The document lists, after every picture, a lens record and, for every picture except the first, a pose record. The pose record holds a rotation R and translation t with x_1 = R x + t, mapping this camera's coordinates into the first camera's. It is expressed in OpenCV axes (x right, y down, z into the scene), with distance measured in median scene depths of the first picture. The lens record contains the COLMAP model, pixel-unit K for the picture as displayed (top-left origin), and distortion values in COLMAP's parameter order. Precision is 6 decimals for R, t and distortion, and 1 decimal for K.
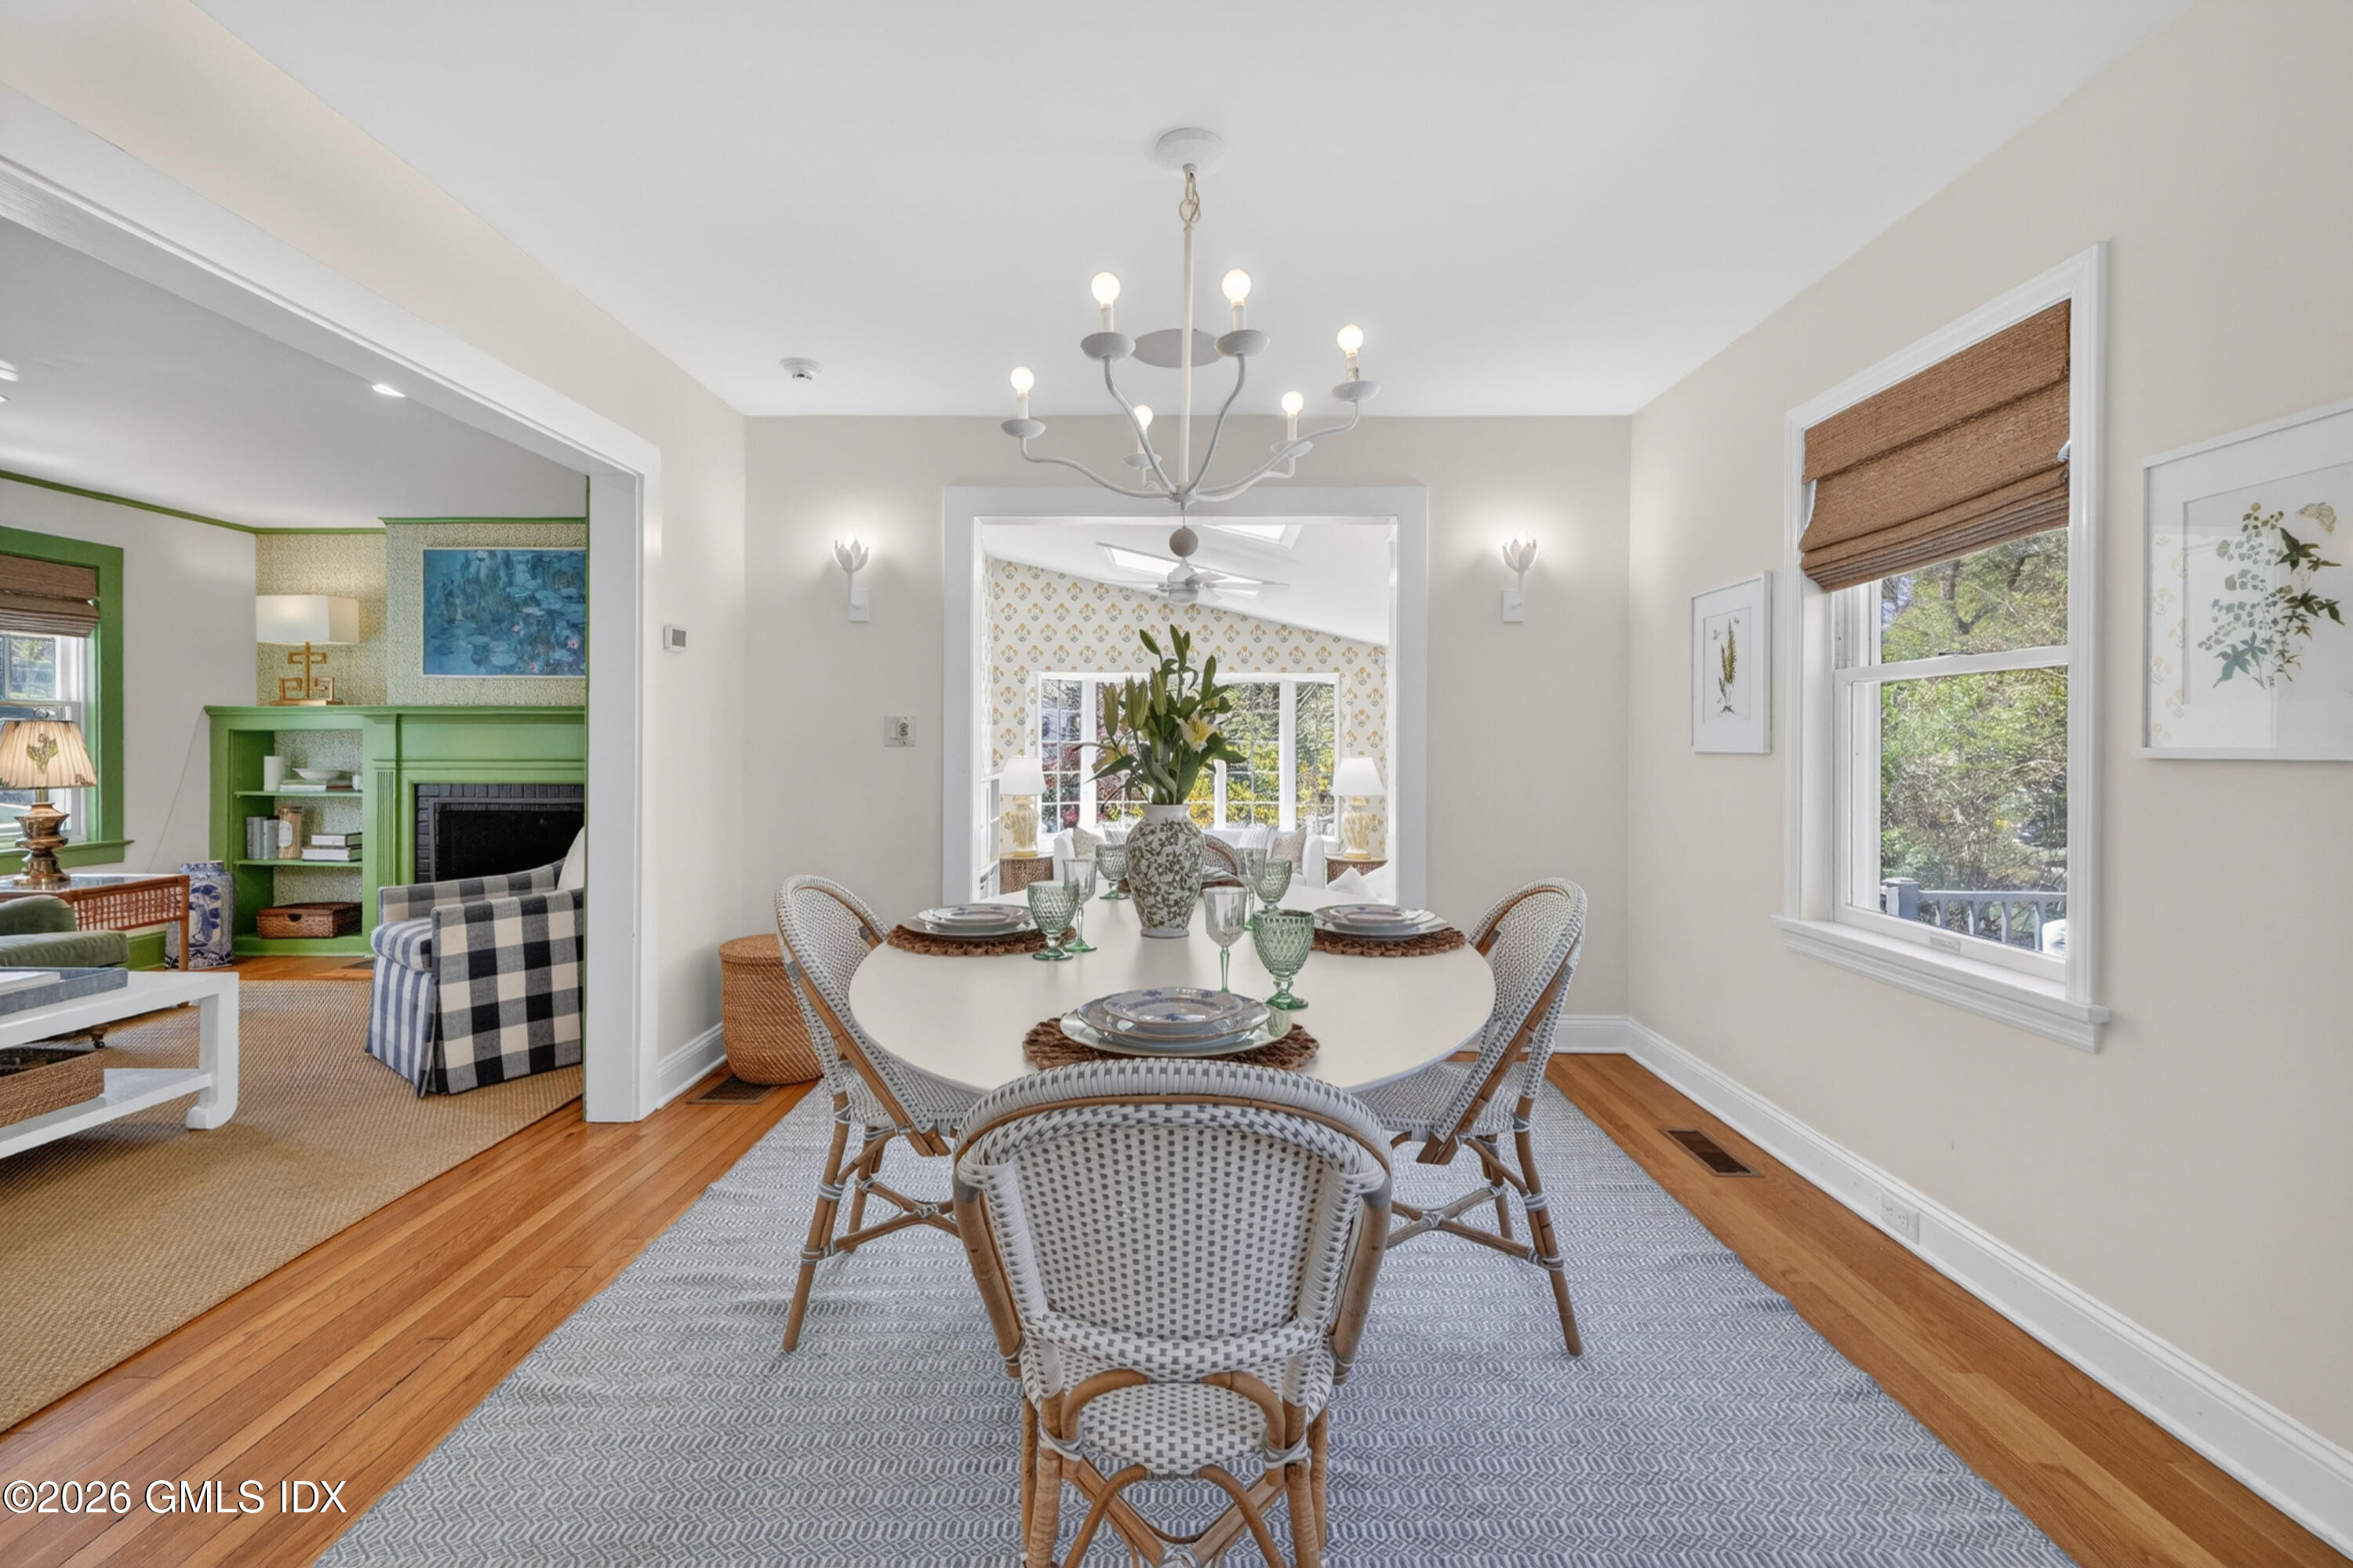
lens RADIAL K [[993.3, 0, 1171.7], [0, 993.3, 743.4], [0, 0, 1]] dist [-0.000371, 0.000061]
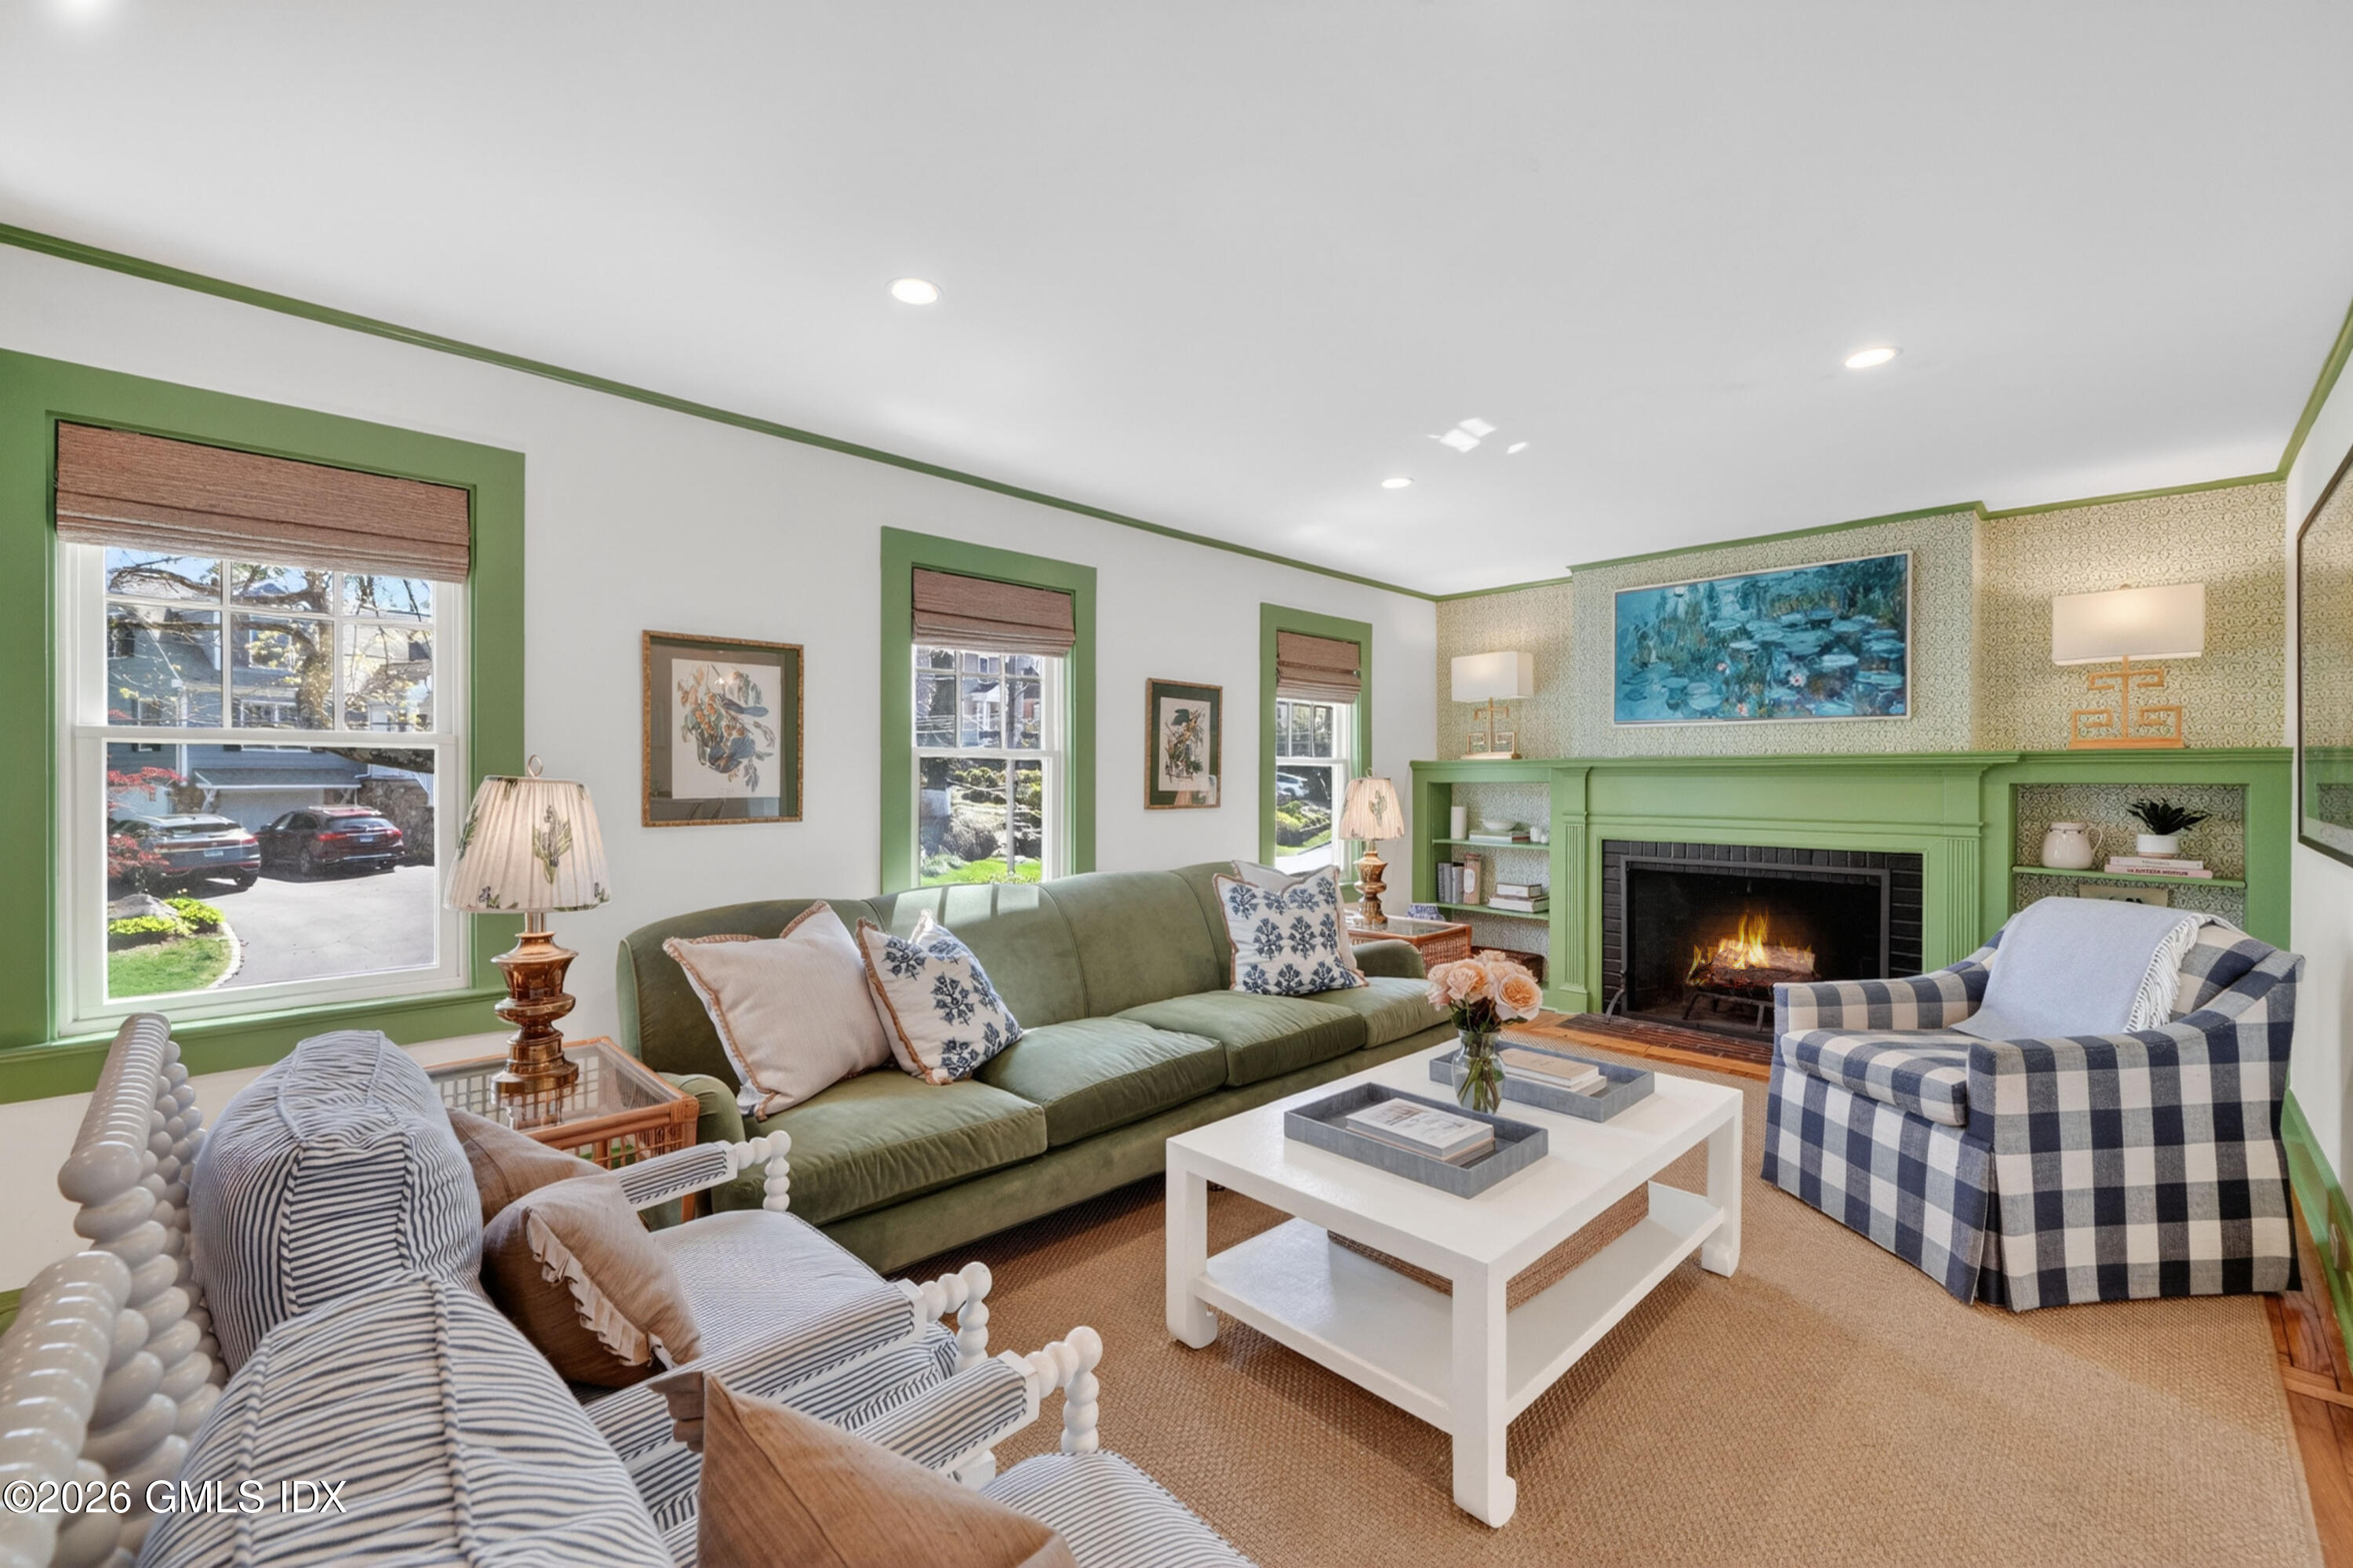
lens RADIAL K [[967.0, 0, 1173.8], [0, 967.0, 773.0], [0, 0, 1]] dist [0.000669, 0.000031]
pose [[0.707880, -0.006034, -0.706307, -0.400115], [0.002067, 0.999977, -0.006472, -0.017829], [0.706330, 0.003122, 0.707876, 0.050224]]
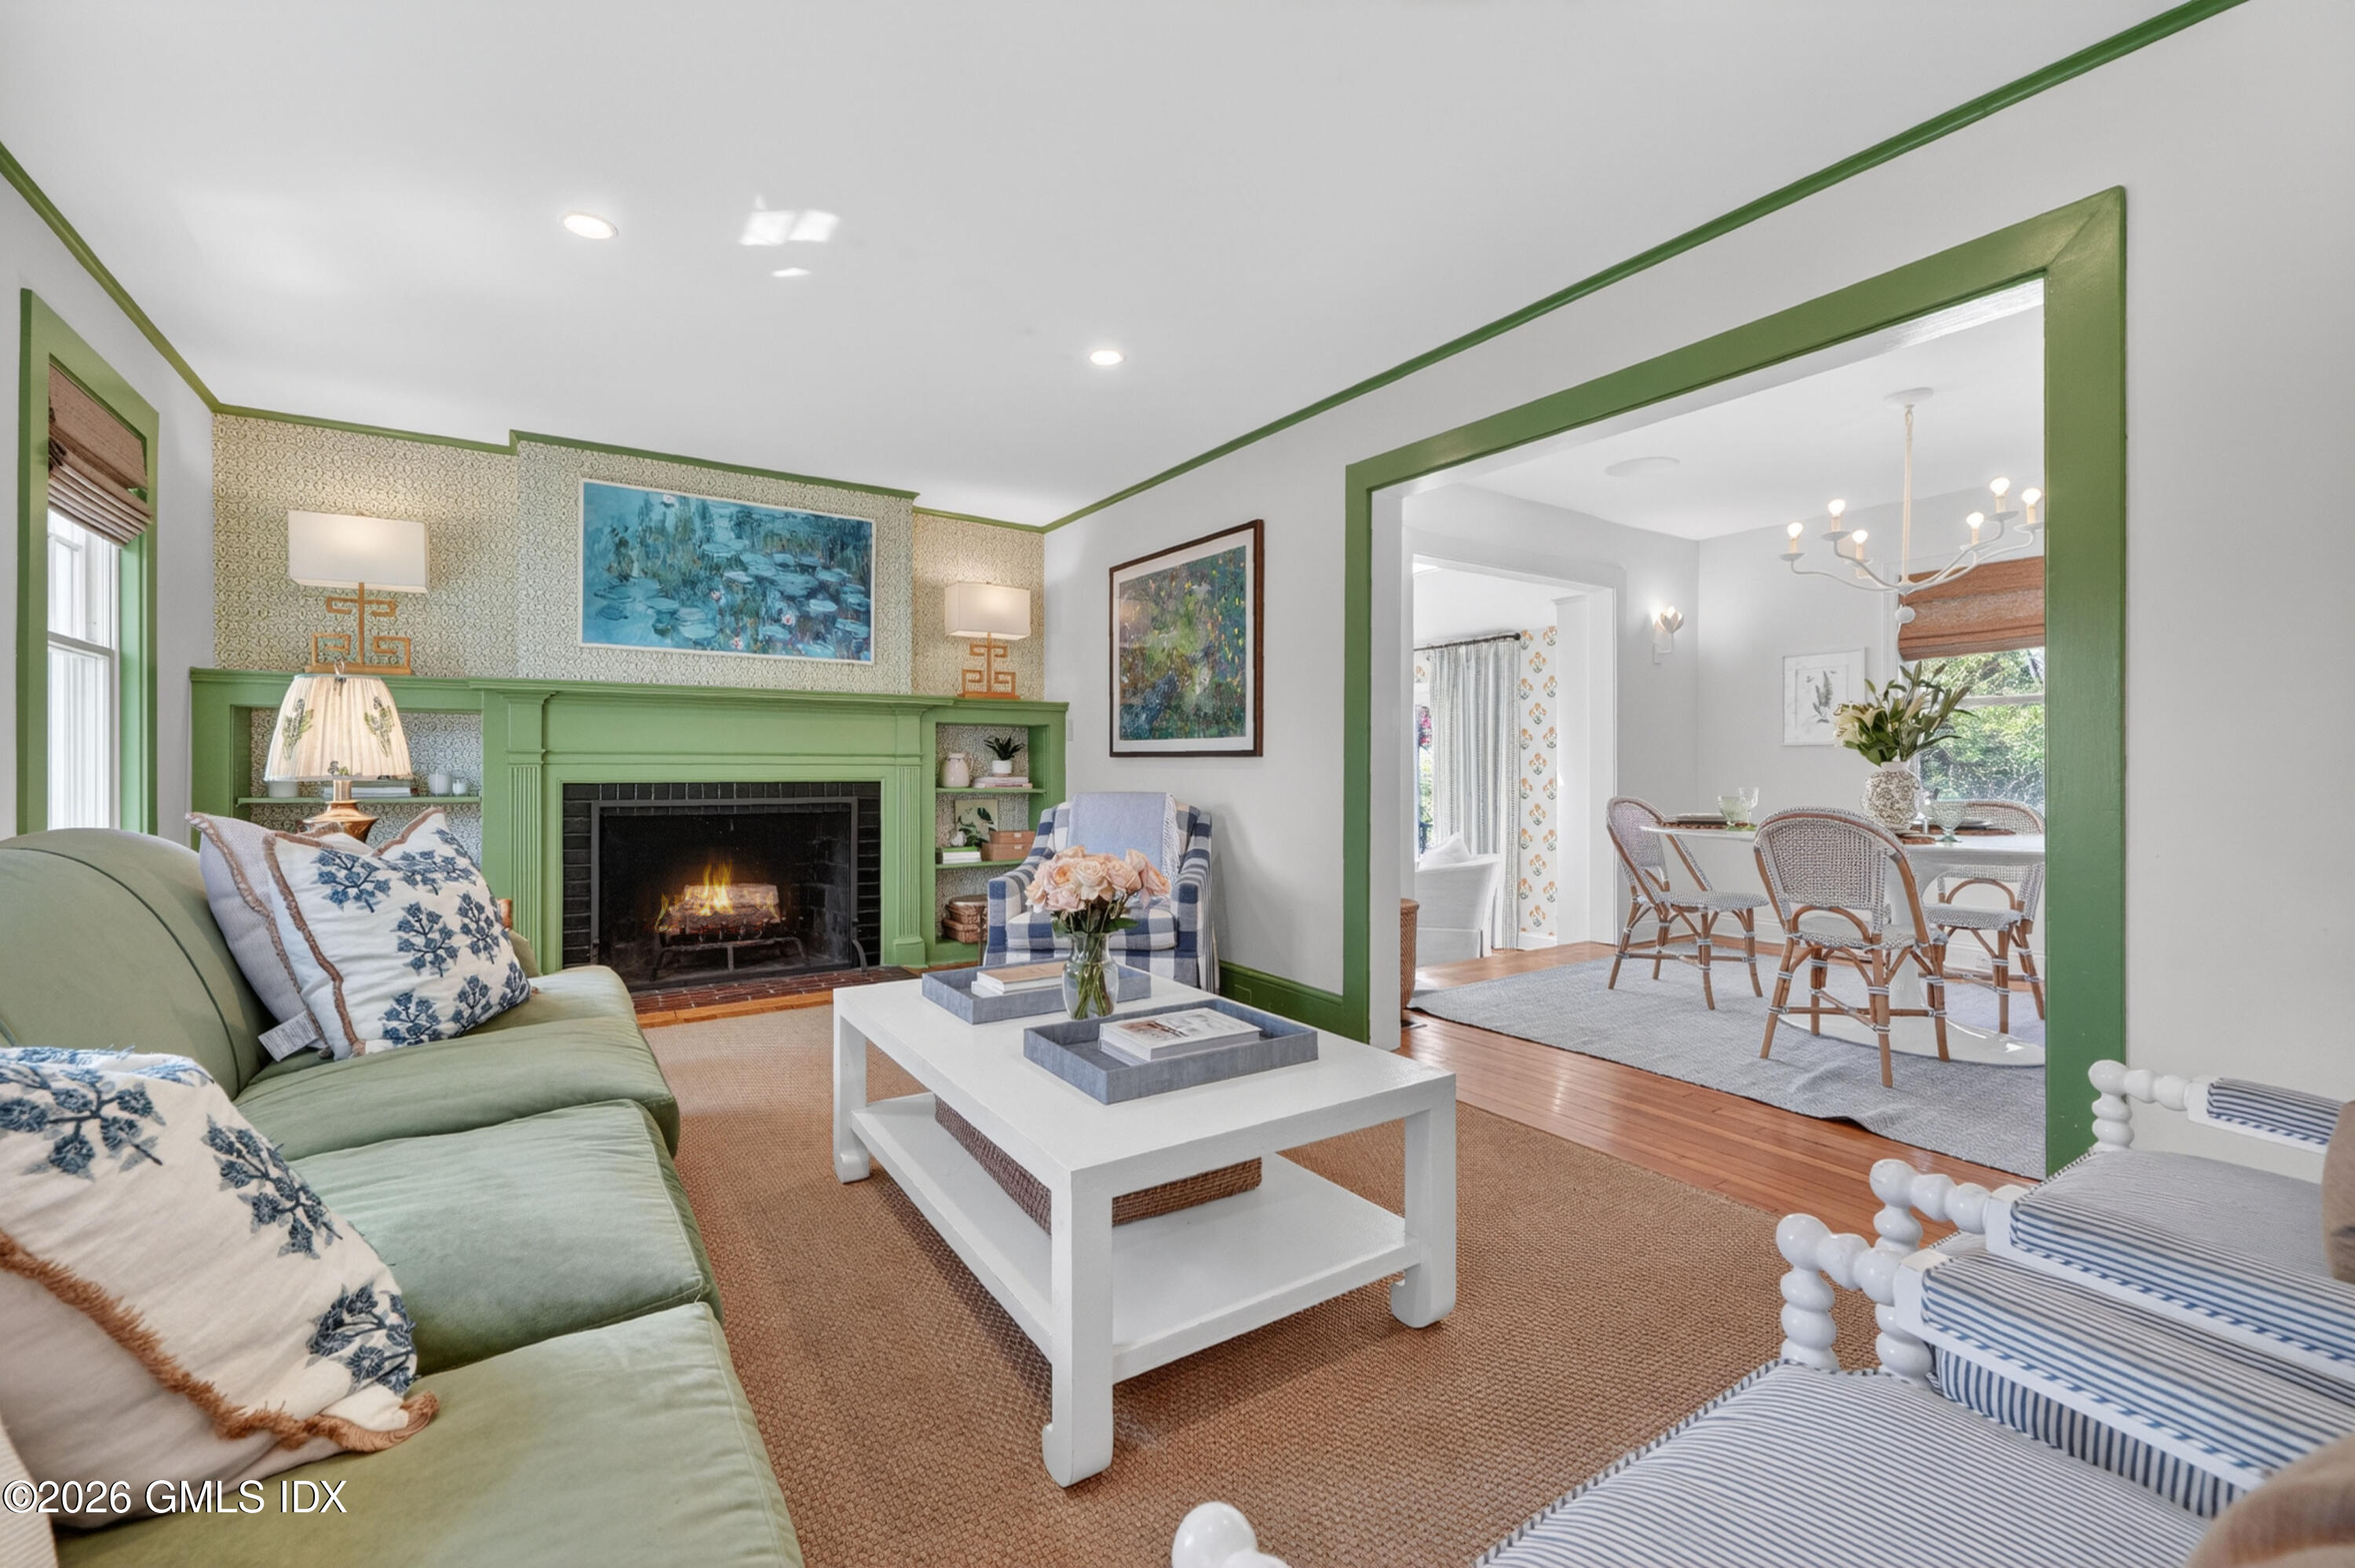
lens RADIAL K [[971.5, 0, 1173.2], [0, 971.5, 765.0], [0, 0, 1]] dist [-0.000619, -0.000302]
pose [[0.830430, 0.000697, 0.557123, -0.796230], [-0.000773, 1.000000, -0.000098, 0.026653], [-0.557123, -0.000349, 0.830430, 0.110627]]
